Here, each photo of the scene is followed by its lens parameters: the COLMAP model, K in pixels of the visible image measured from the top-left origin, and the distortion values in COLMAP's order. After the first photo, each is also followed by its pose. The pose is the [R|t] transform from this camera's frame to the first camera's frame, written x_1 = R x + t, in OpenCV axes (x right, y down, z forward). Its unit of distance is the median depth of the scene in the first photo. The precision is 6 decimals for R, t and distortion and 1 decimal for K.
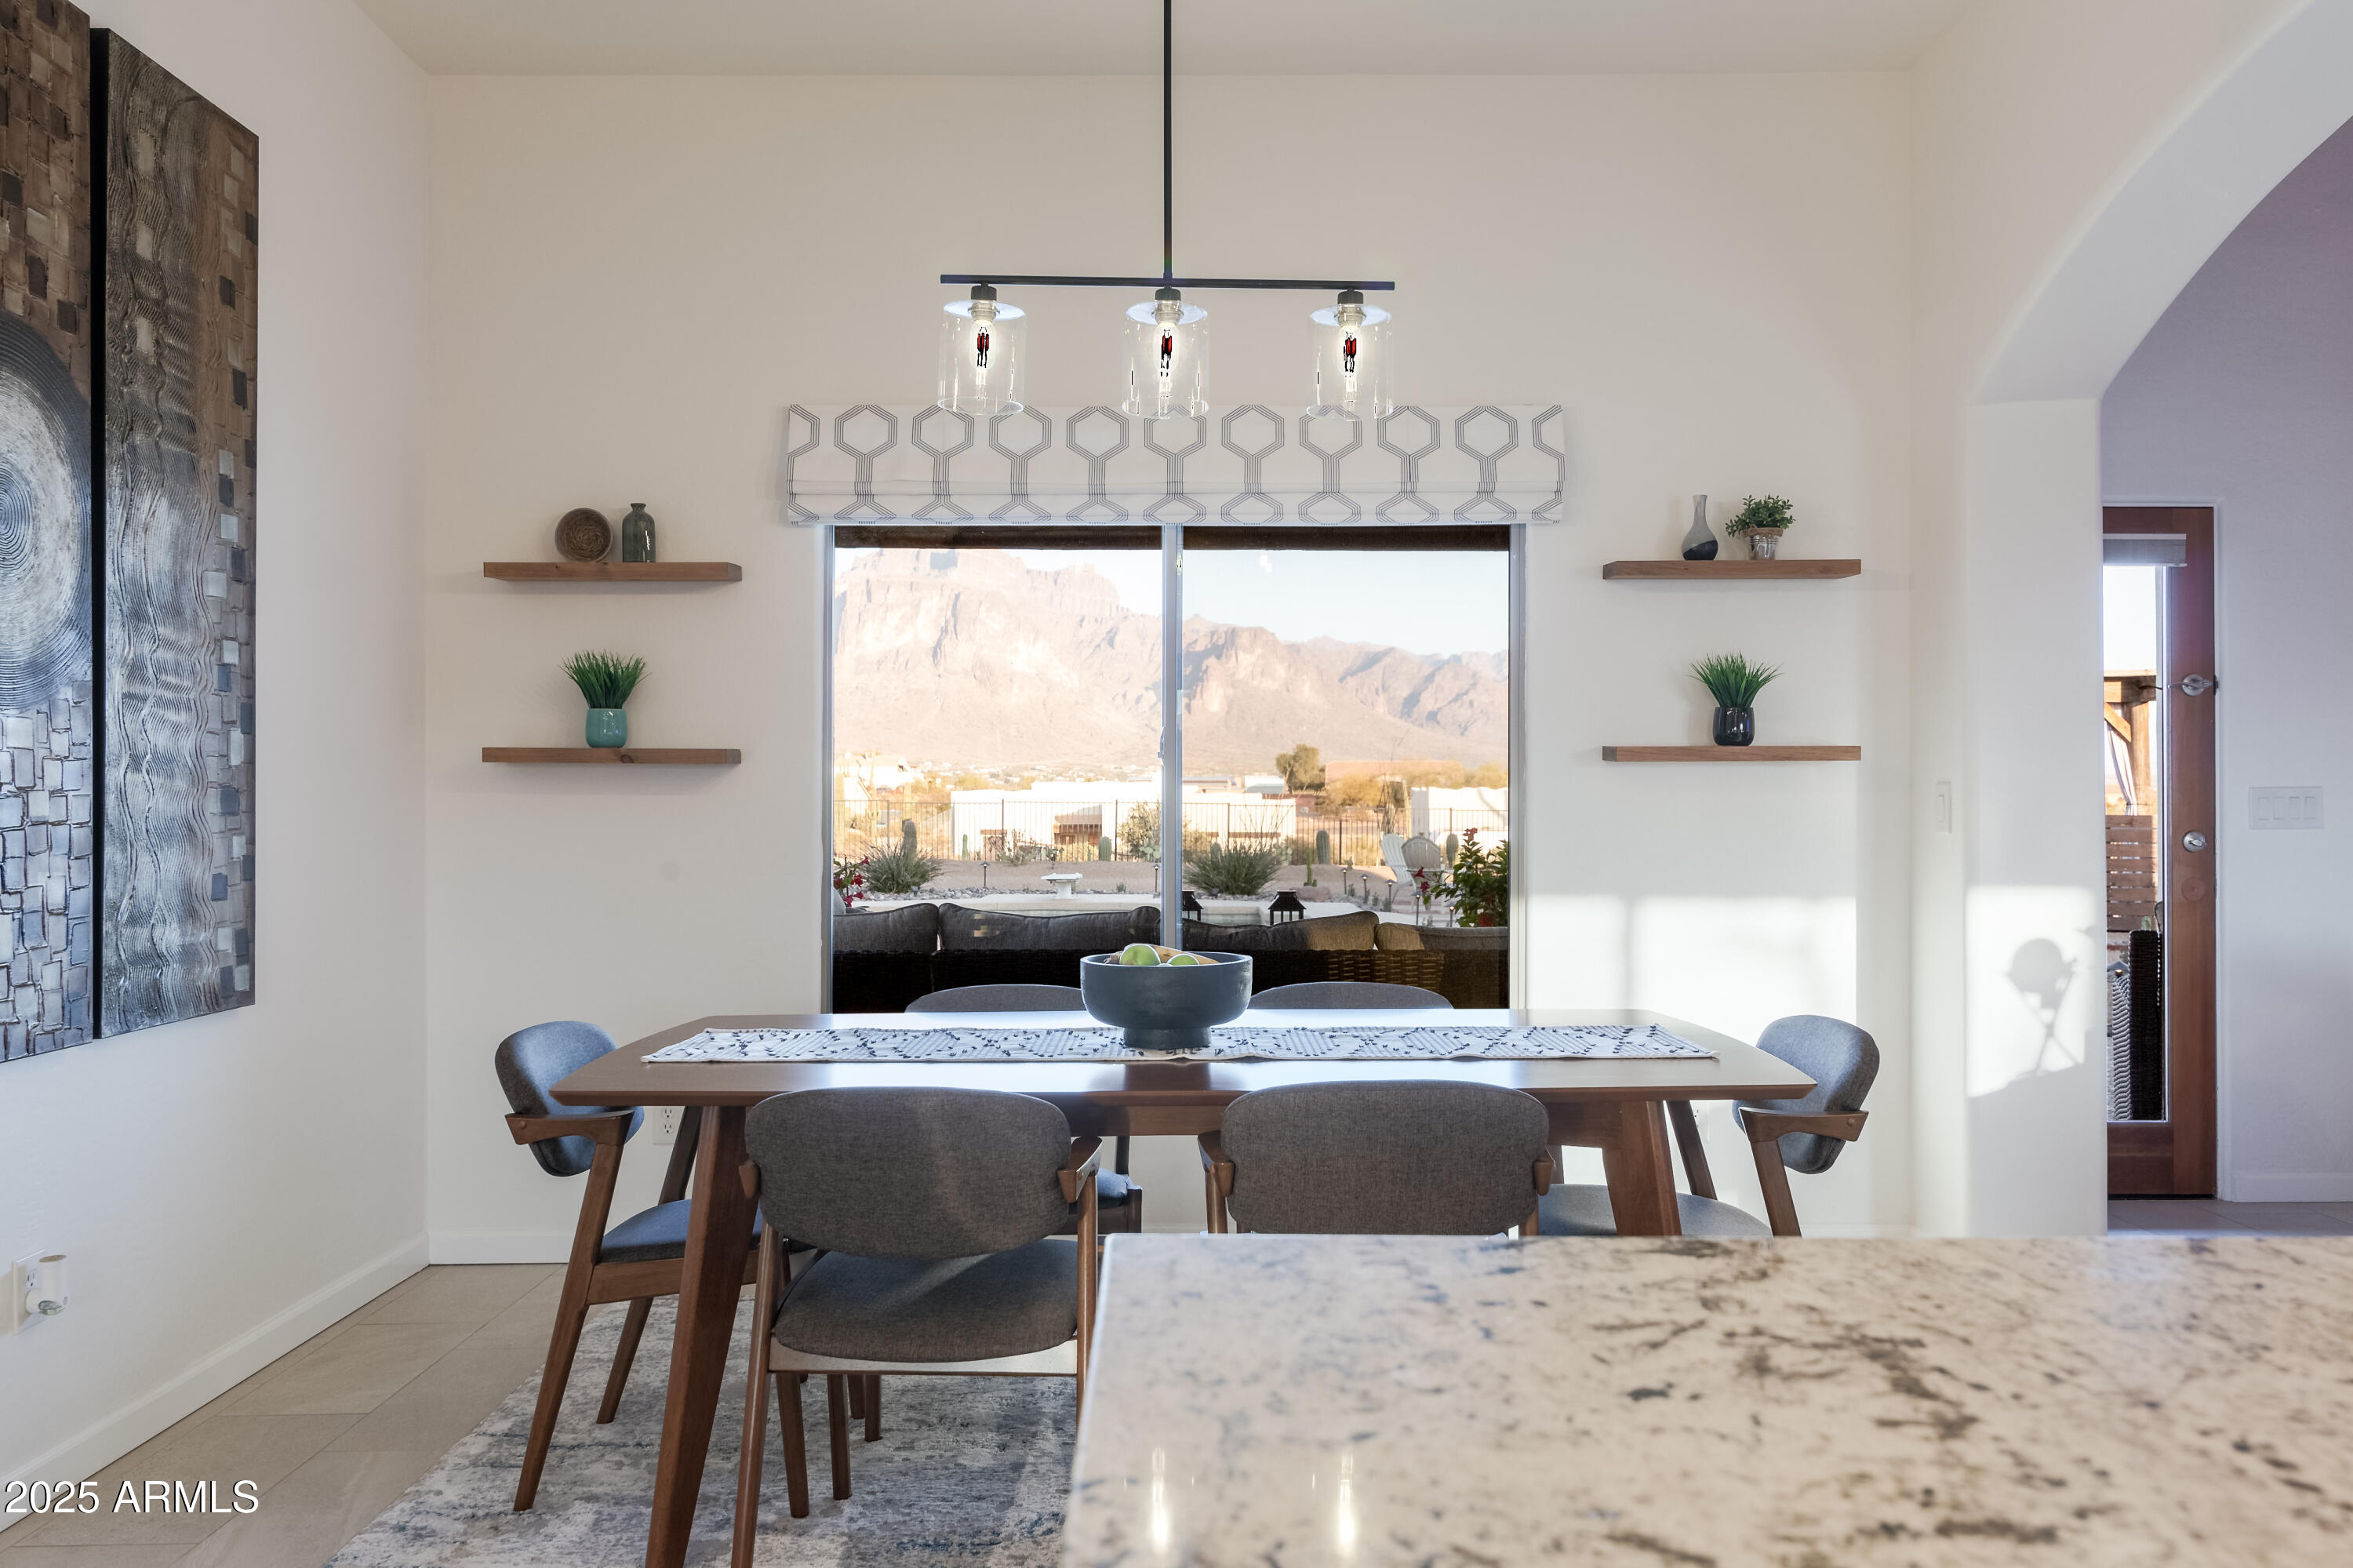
lens RADIAL K [[1758.4, 0, 1176.5], [0, 1758.4, 784.0], [0, 0, 1]] dist [0.006084, 0.001544]
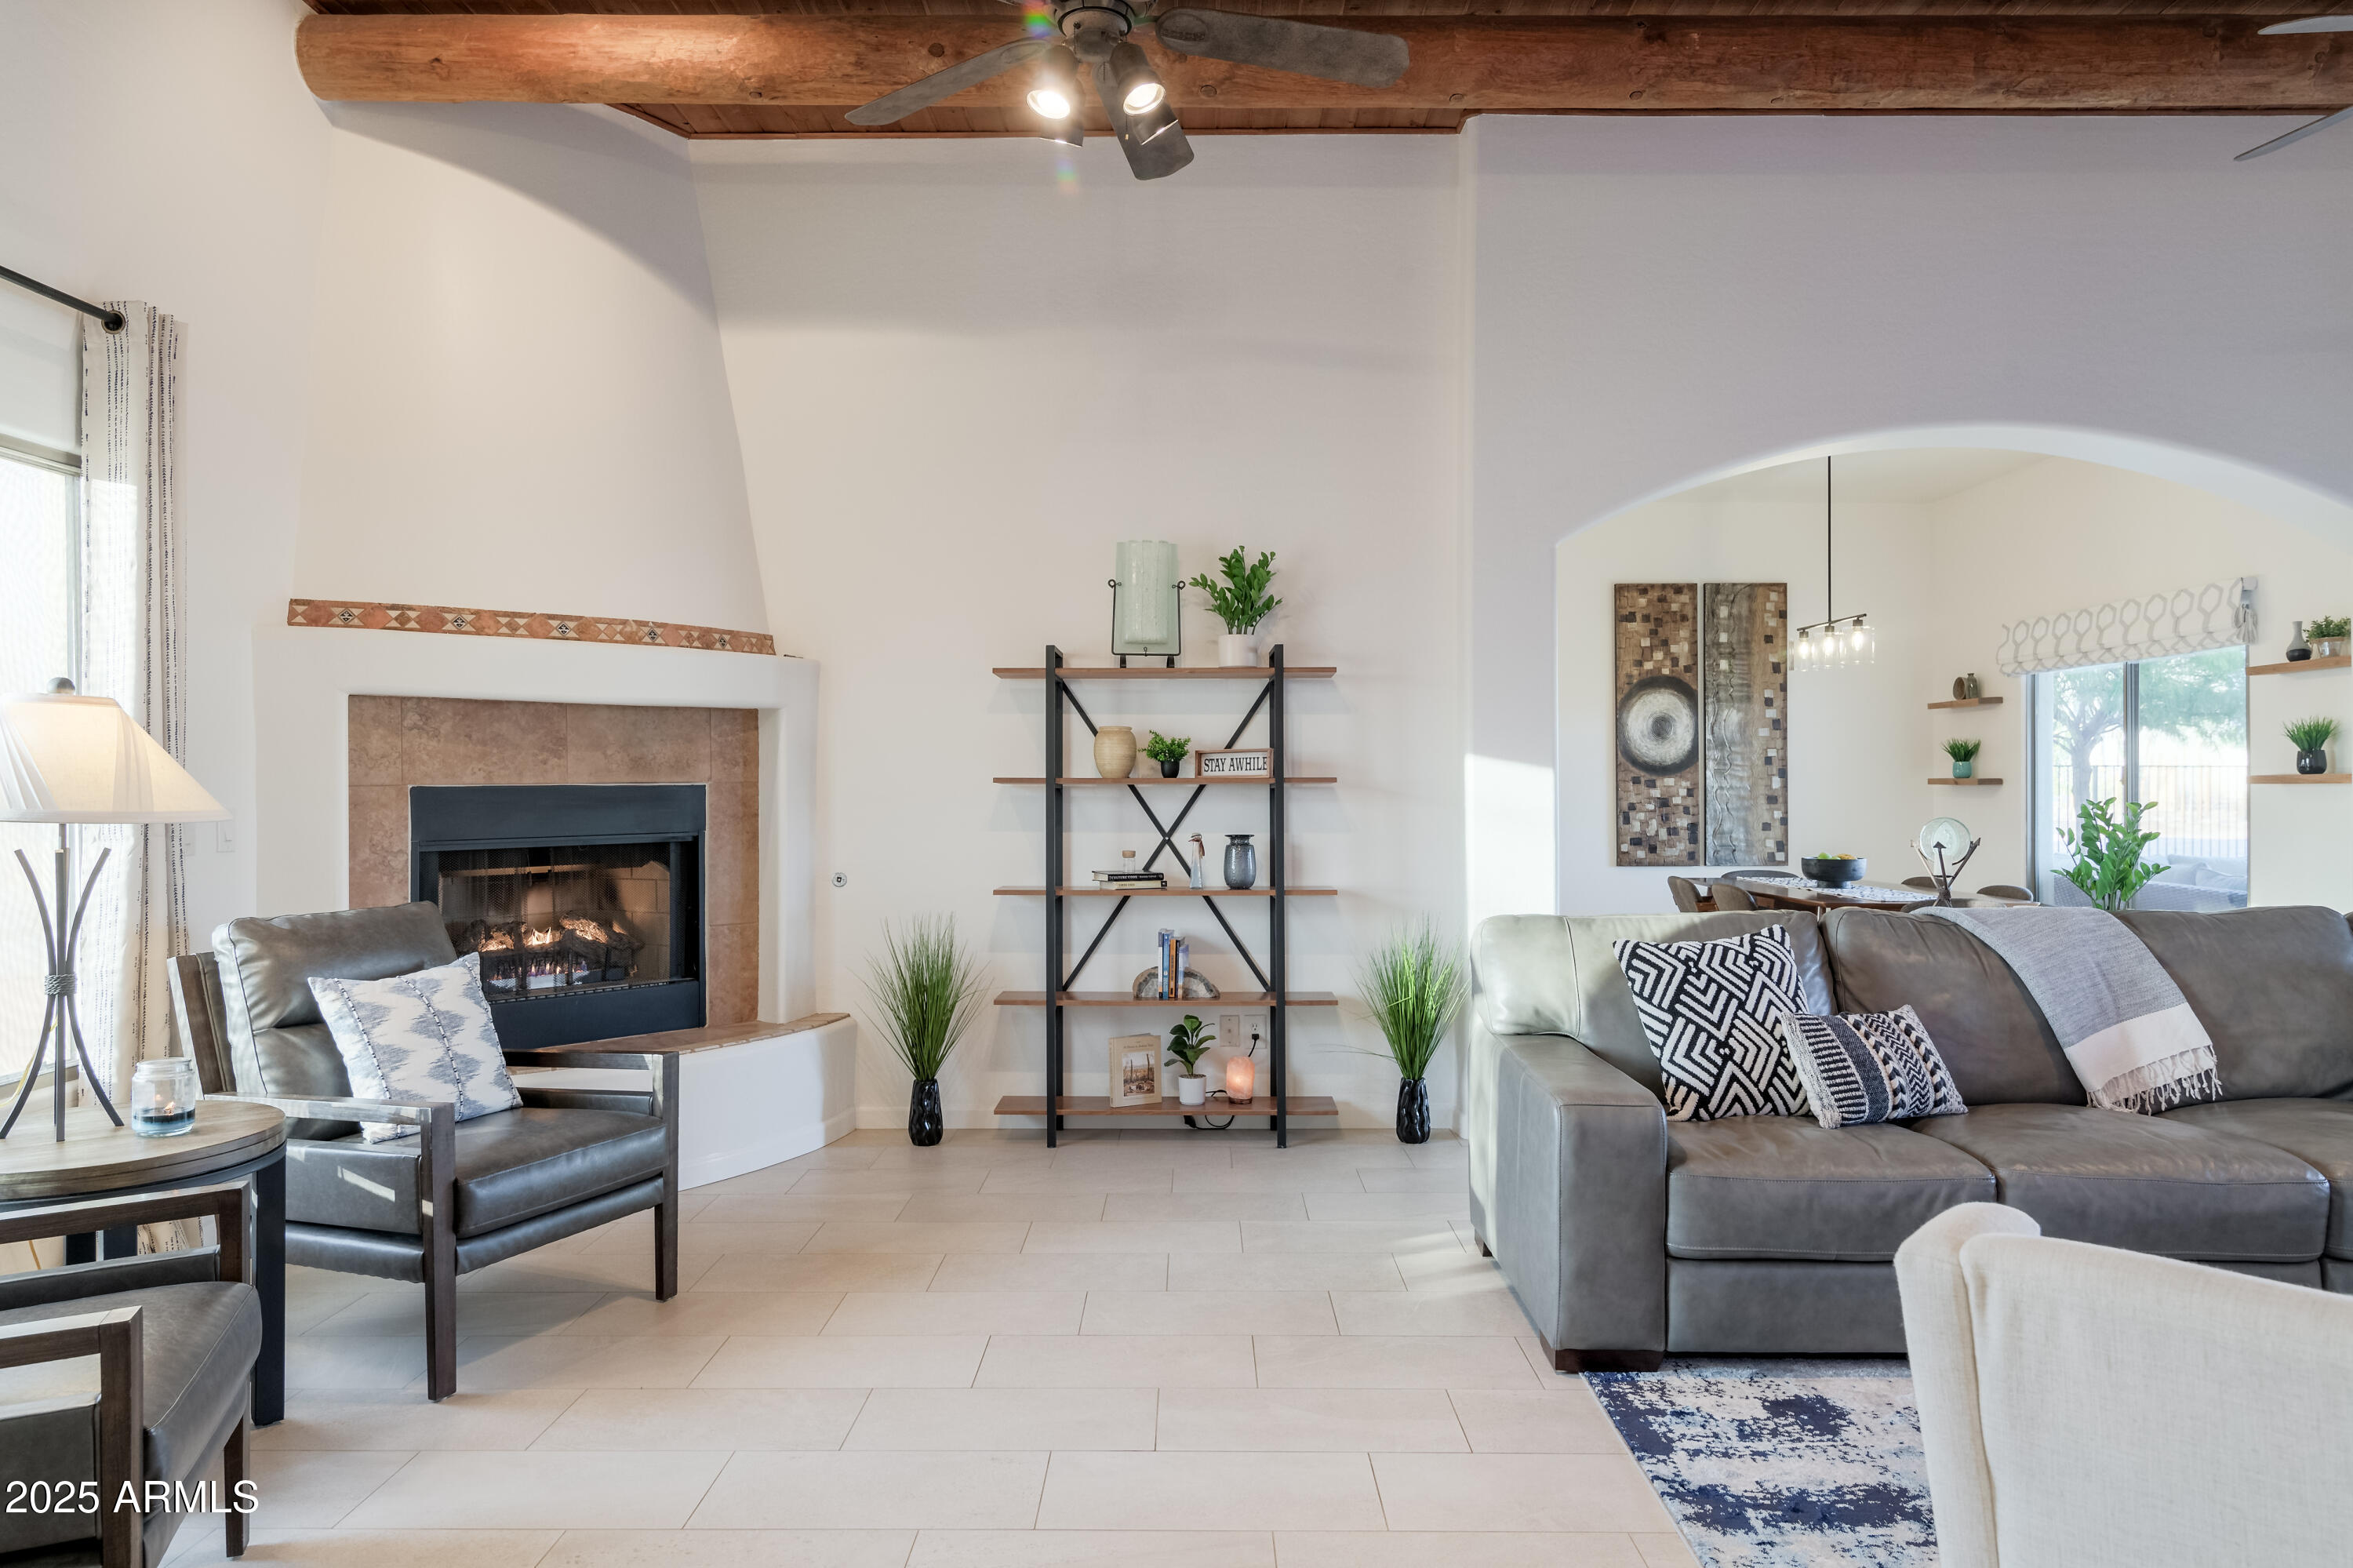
lens RADIAL K [[1598.0, 0, 1176.5], [0, 1598.0, 784.0], [0, 0, 1]] dist [-0.002245, -0.001022]
pose [[-0.028521, 0.000652, -0.999593, 2.030374], [0.006473, 0.999979, 0.000467, -0.023044], [0.999572, -0.006457, -0.028524, 0.014764]]
